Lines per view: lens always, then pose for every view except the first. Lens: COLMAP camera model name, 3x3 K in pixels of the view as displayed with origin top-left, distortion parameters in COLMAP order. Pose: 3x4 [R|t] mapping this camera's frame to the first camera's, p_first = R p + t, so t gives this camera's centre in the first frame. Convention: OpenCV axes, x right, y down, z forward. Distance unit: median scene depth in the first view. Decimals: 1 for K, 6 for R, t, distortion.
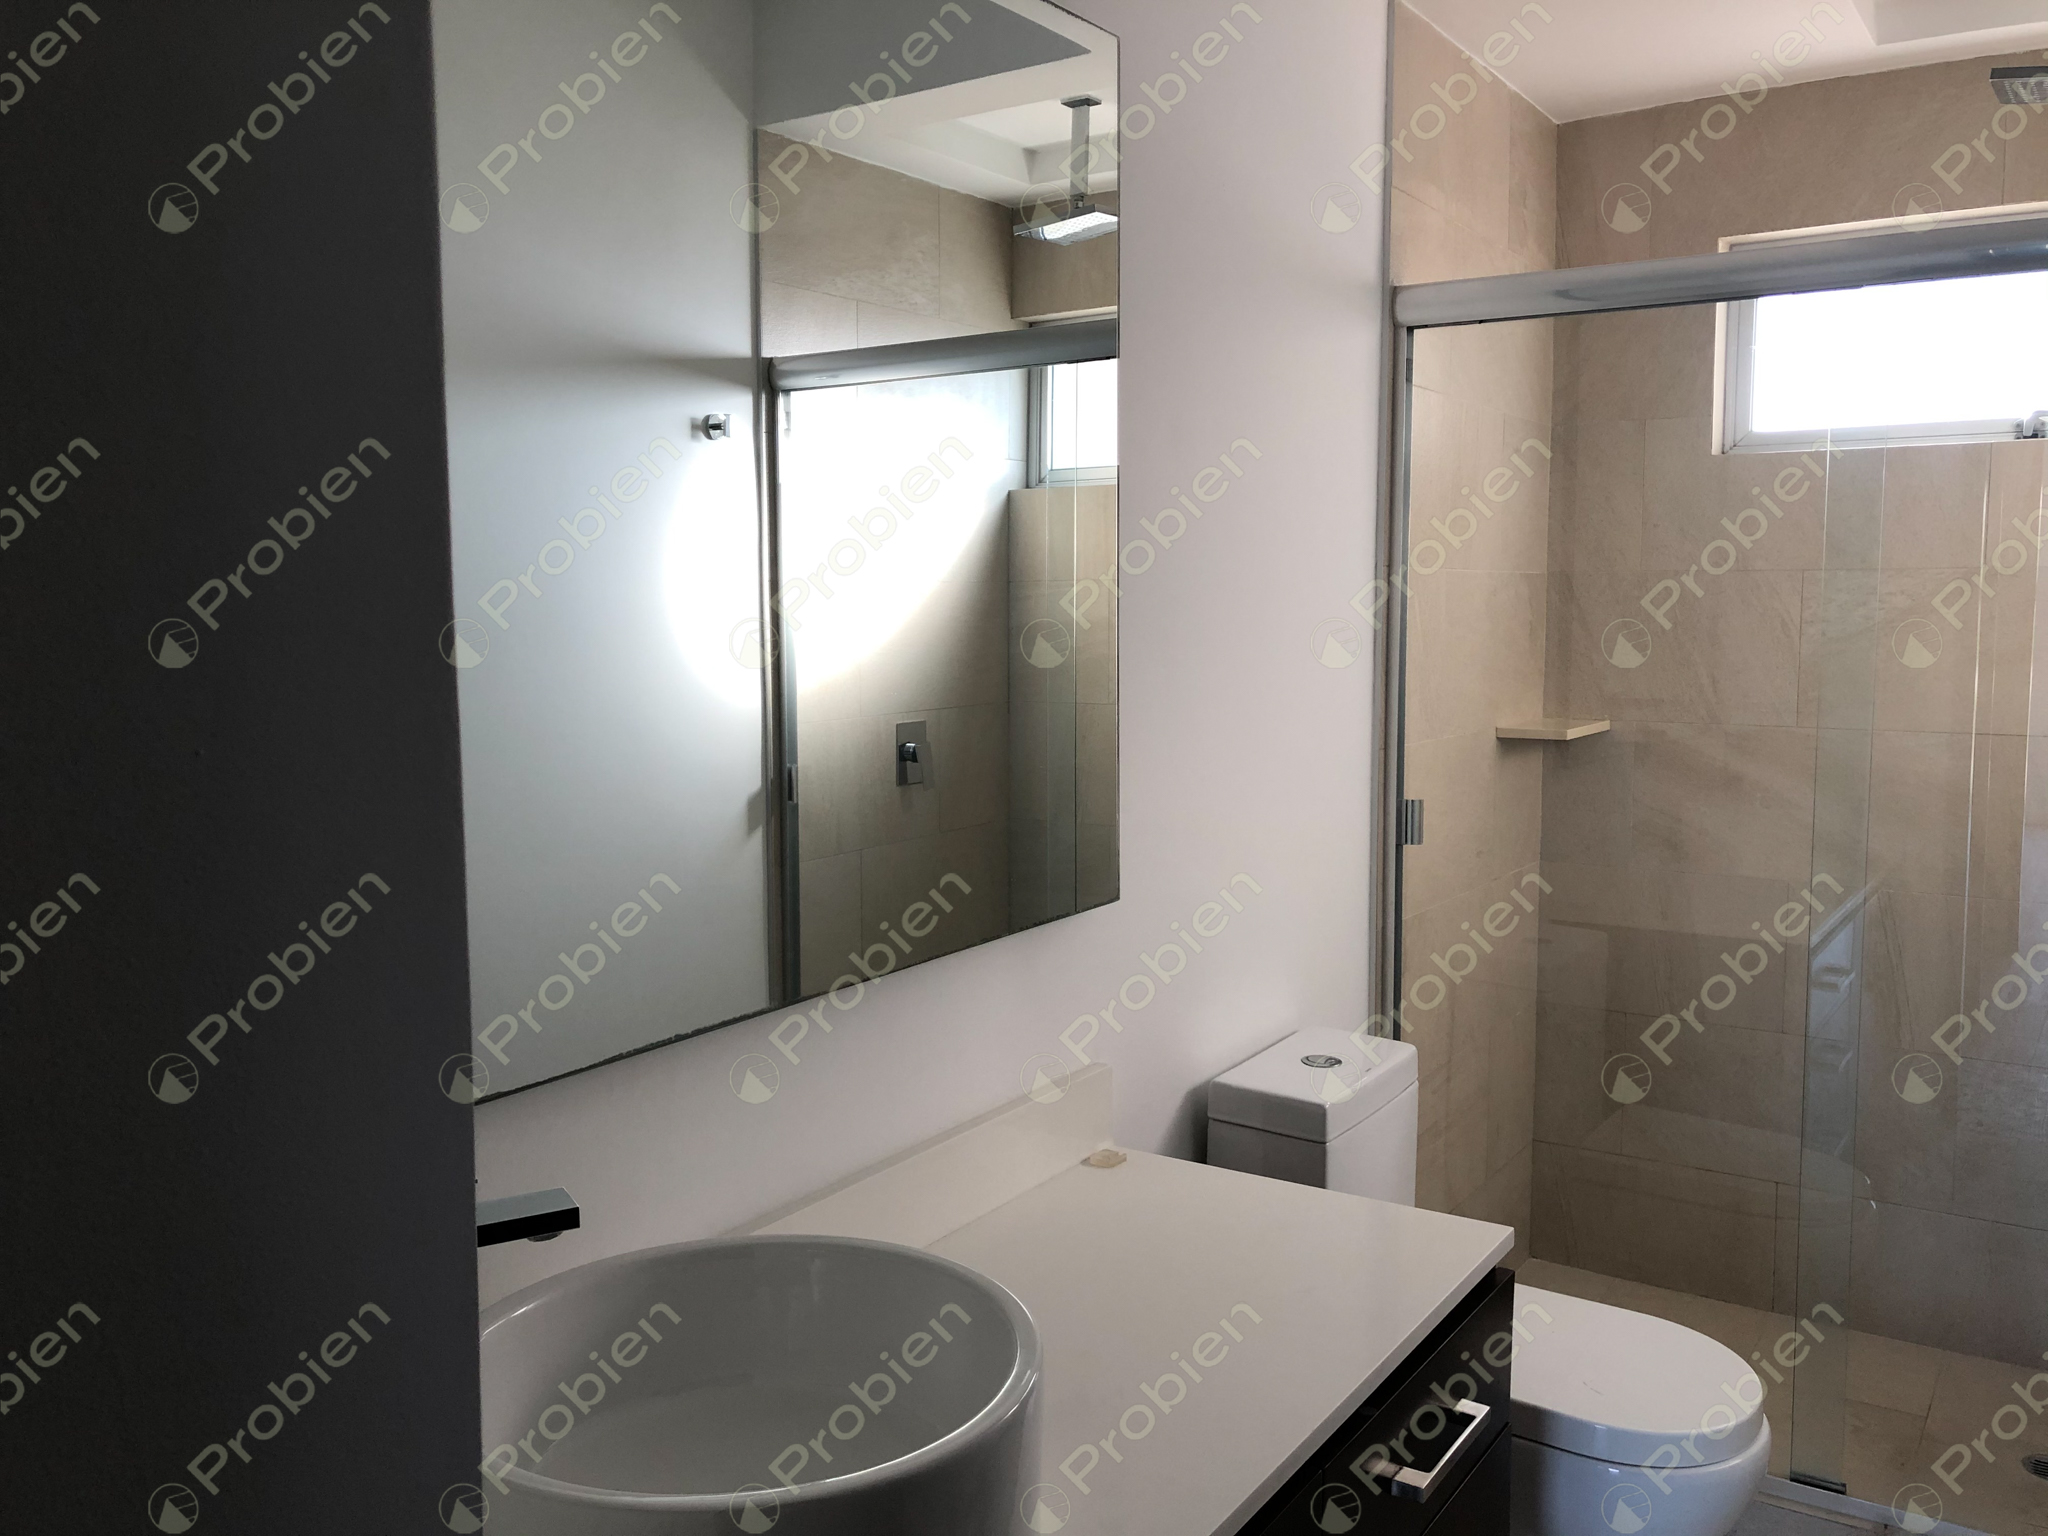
lens RADIAL K [[1669.7, 0, 1024.0], [0, 1669.7, 768.0], [0, 0, 1]] dist [-0.001792, 0.003623]
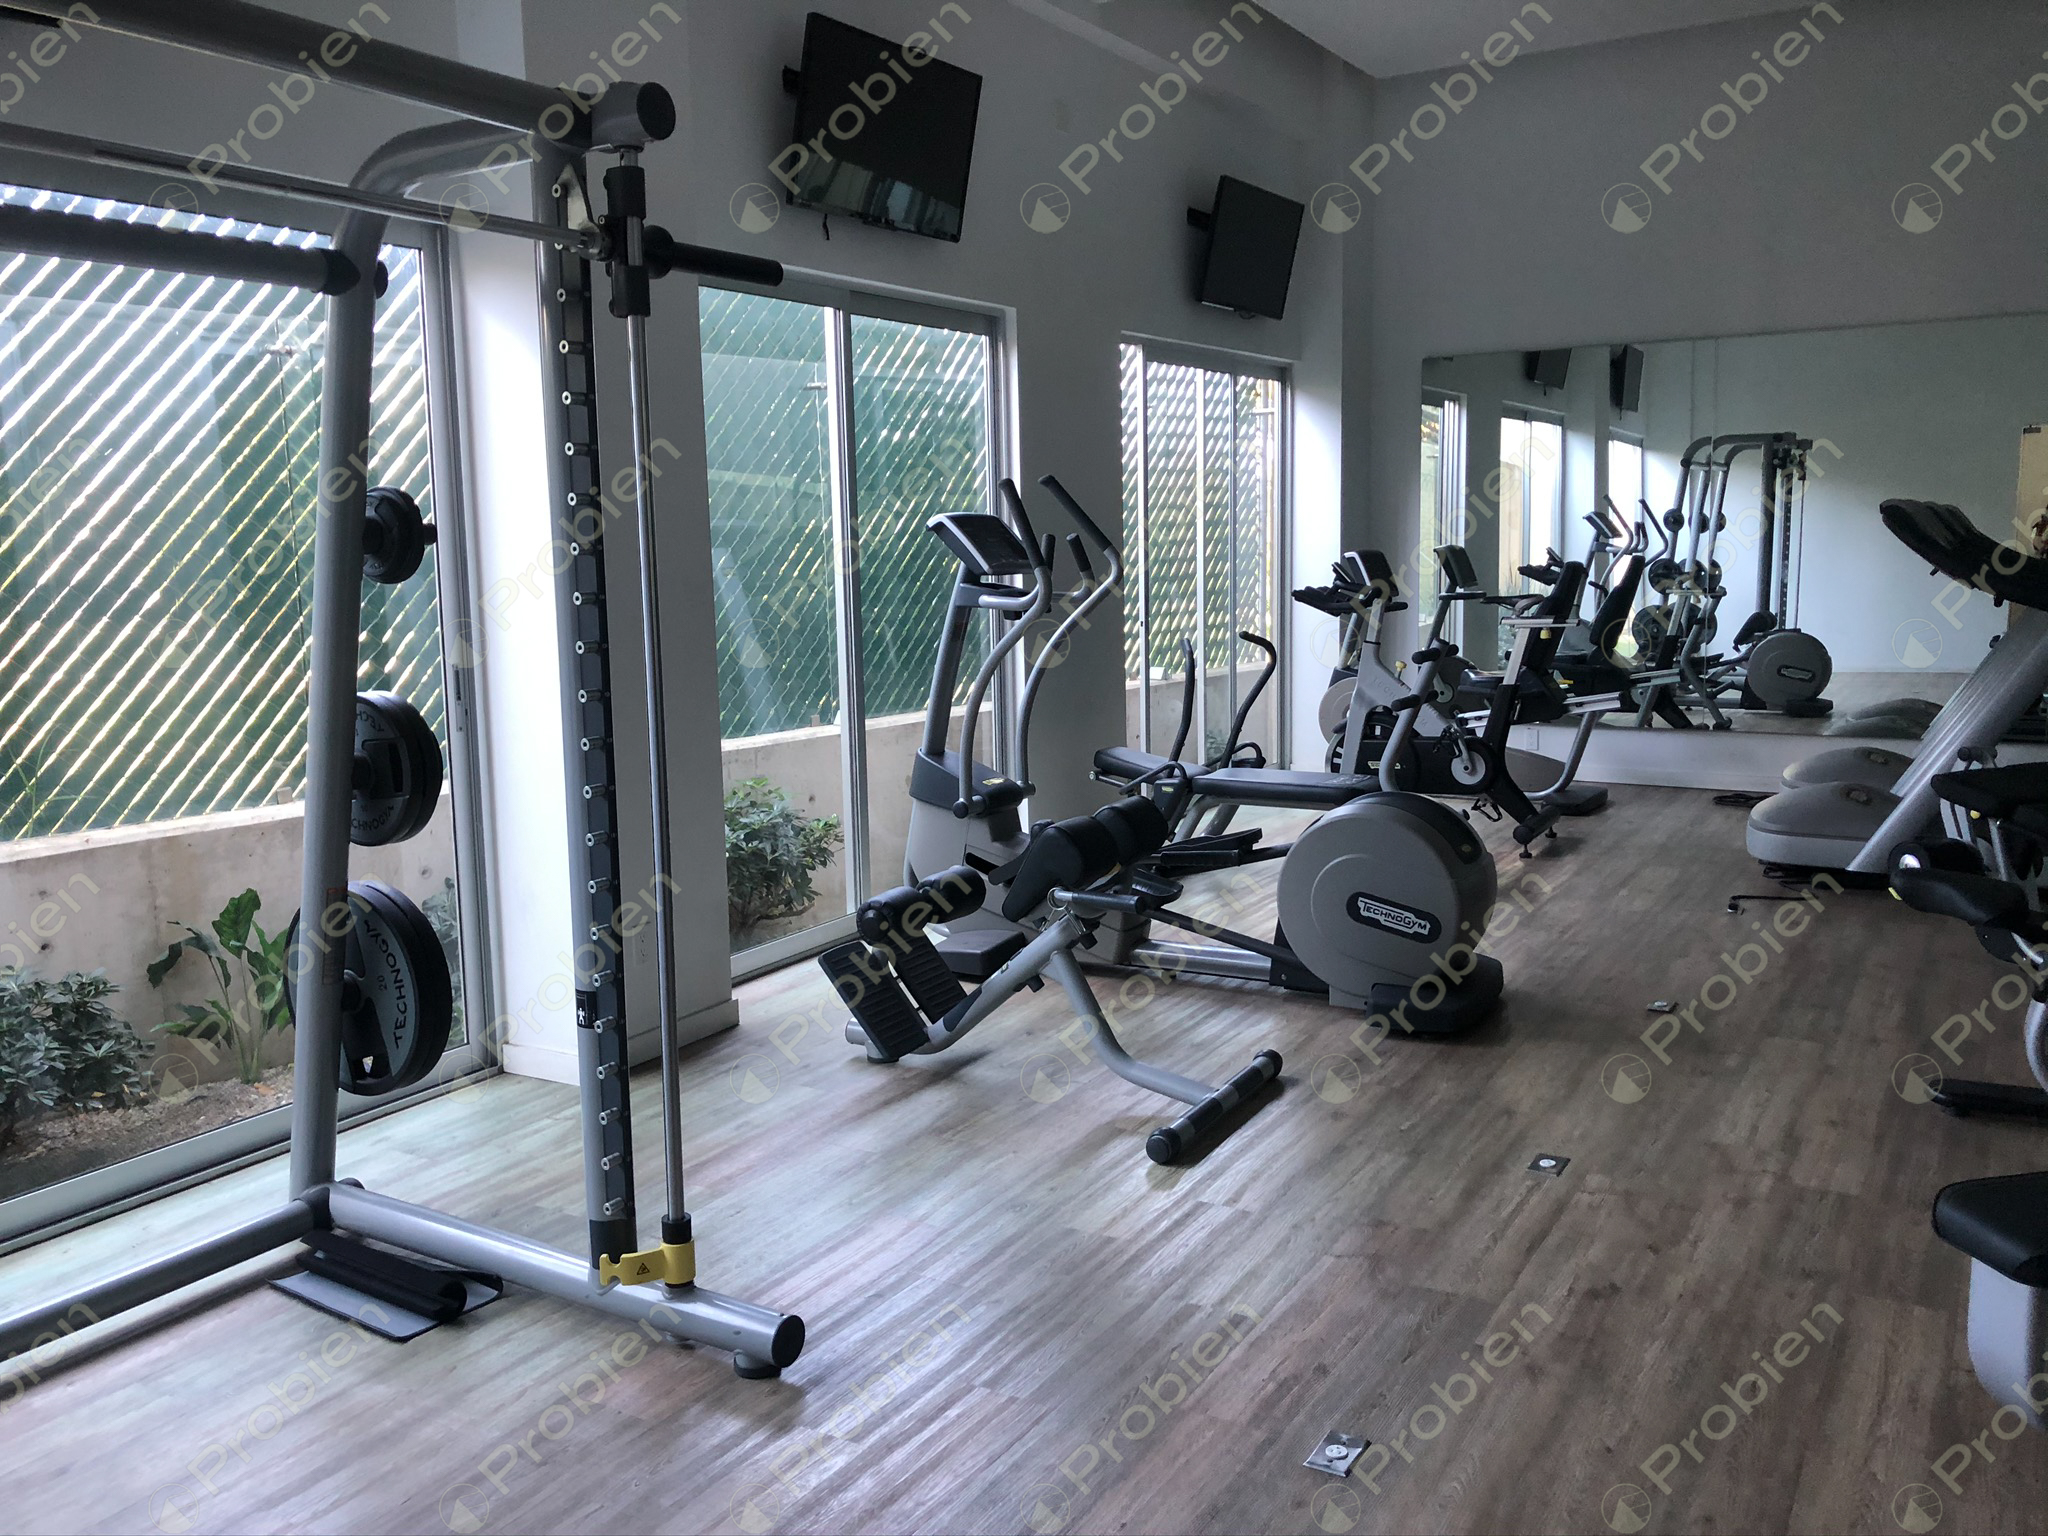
lens RADIAL K [[1669.7, 0, 1024.0], [0, 1669.7, 768.0], [0, 0, 1]] dist [-0.001792, 0.003623]
pose [[1.000000, 0.000388, 0.000866, -0.950826], [-0.000388, 1.000000, -0.000109, 0.000301], [-0.000866, 0.000109, 1.000000, 0.000323]]
